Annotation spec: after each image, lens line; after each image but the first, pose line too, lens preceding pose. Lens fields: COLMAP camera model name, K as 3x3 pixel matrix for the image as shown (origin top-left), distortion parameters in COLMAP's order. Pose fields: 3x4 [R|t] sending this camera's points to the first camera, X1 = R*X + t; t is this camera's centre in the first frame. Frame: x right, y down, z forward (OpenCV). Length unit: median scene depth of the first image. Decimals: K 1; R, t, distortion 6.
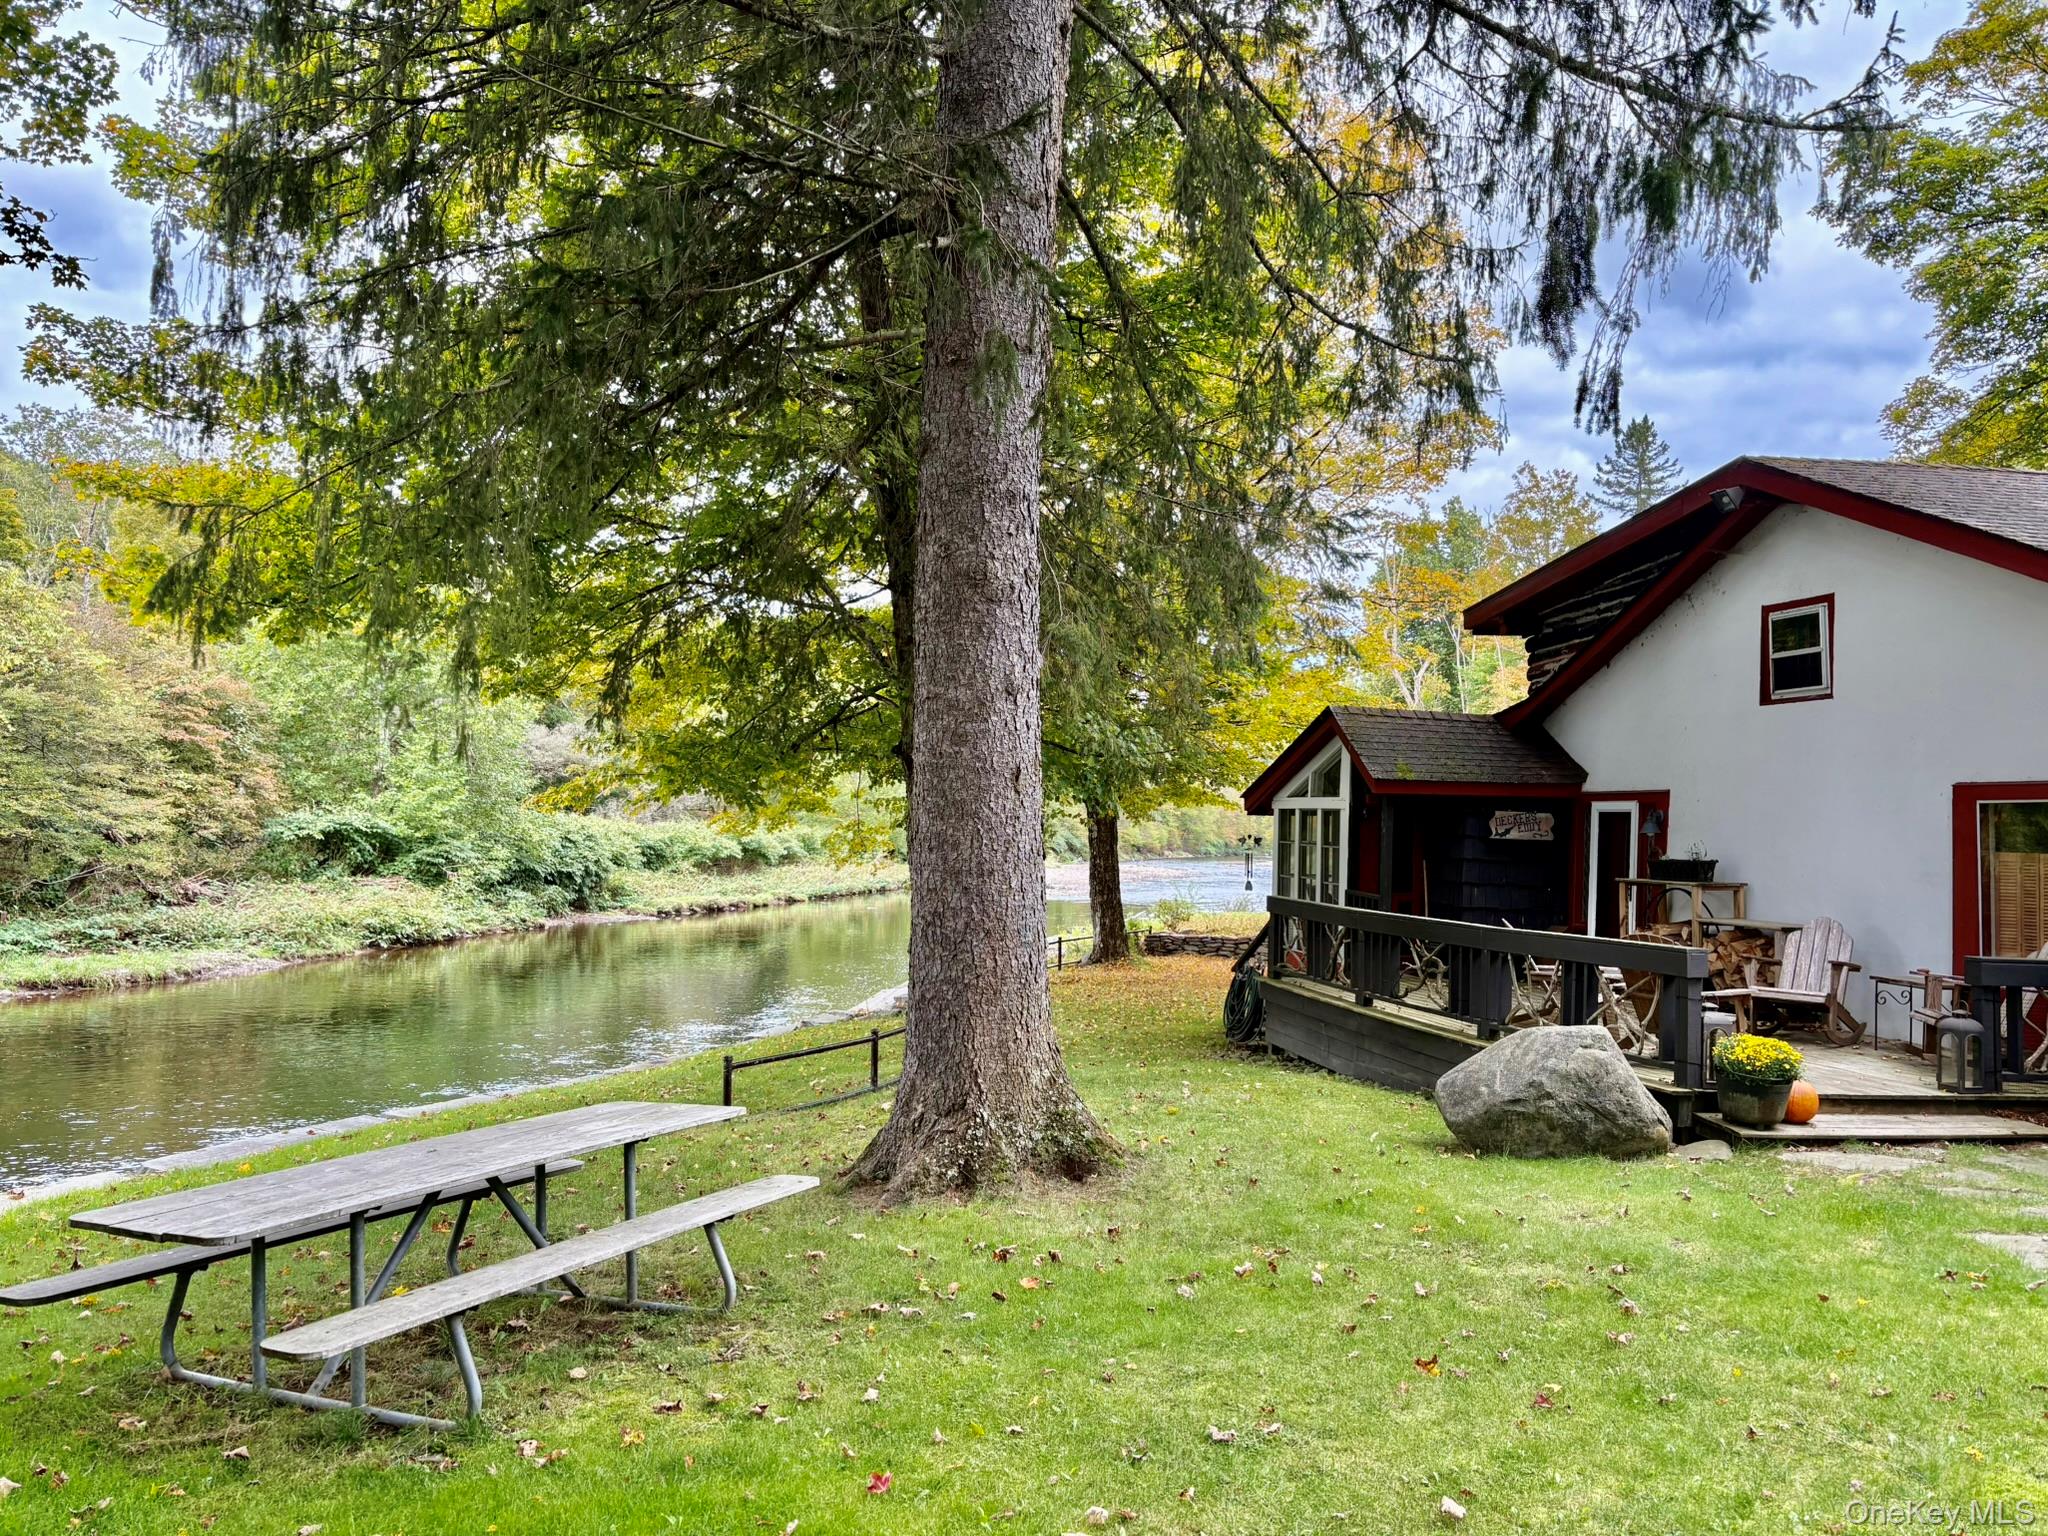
lens RADIAL K [[1551.9, 0, 1060.4], [0, 1551.9, 764.6], [0, 0, 1]] dist [0.055470, -0.055244]
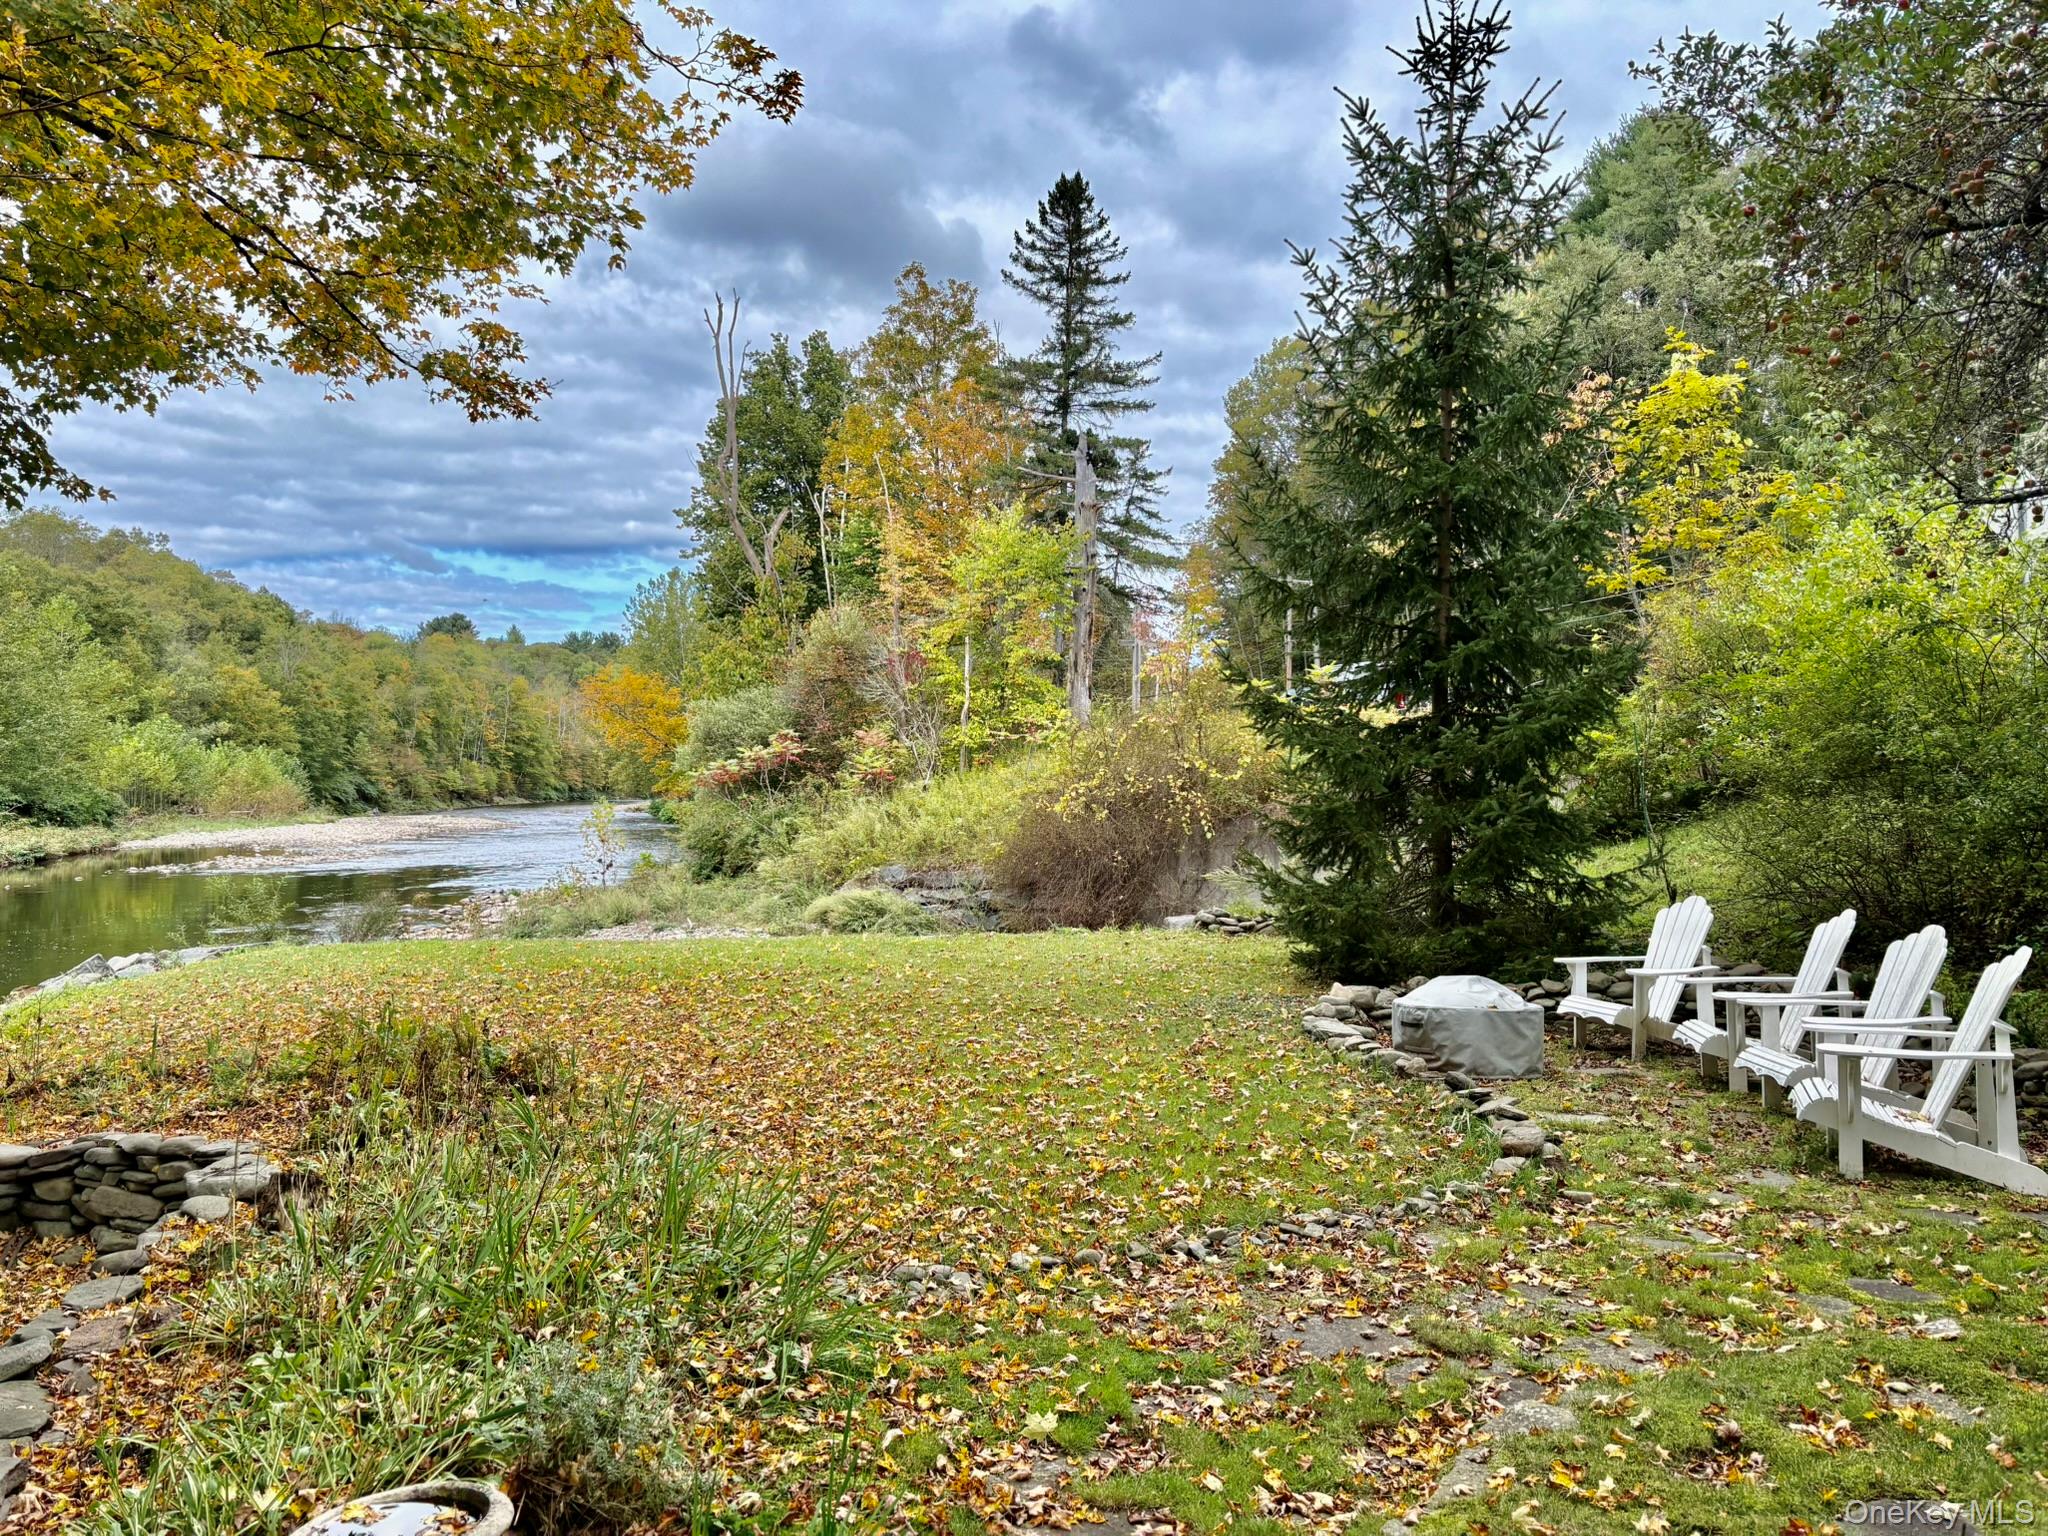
lens RADIAL K [[1548.5, 0, 1016.2], [0, 1548.5, 773.5], [0, 0, 1]] dist [0.048951, -0.041311]
pose [[0.930995, -0.017125, 0.364630, 0.302714], [0.001338, 0.999052, 0.043503, 0.067272], [-0.365029, -0.040013, 0.930136, 1.211996]]
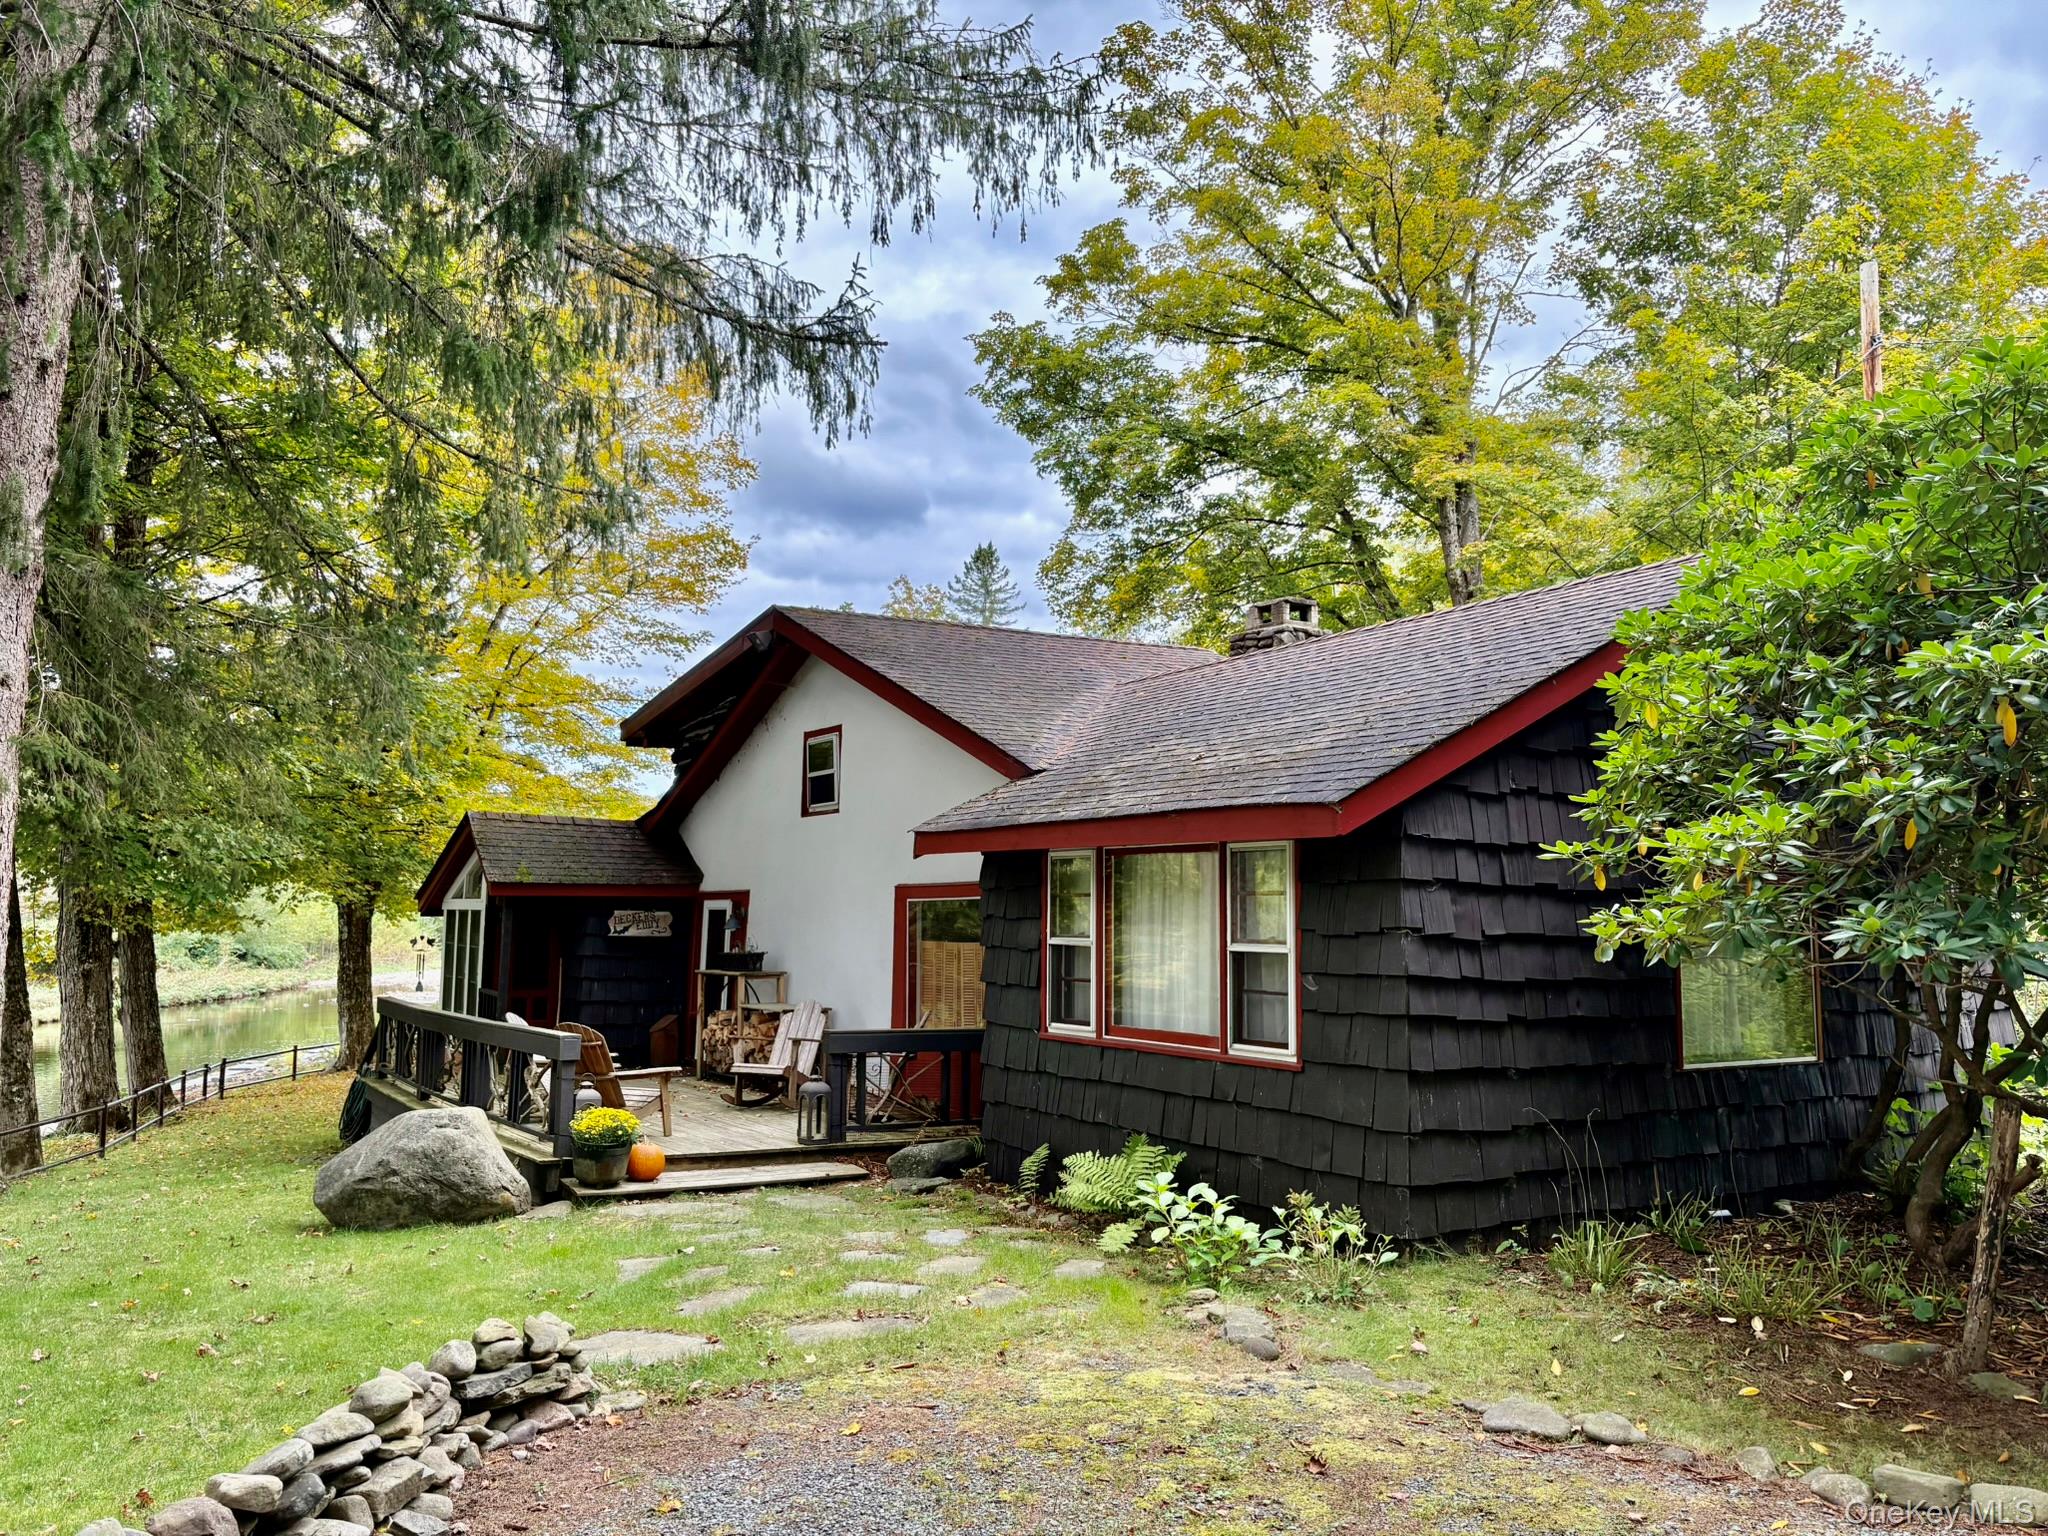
lens RADIAL K [[1550.0, 0, 1042.4], [0, 1550.0, 769.5], [0, 0, 1]] dist [0.043314, -0.042857]
pose [[0.944068, 0.016276, 0.329350, 0.186444], [0.001975, 0.998484, -0.055005, -0.007486], [-0.329746, 0.052579, 0.942604, -0.113295]]
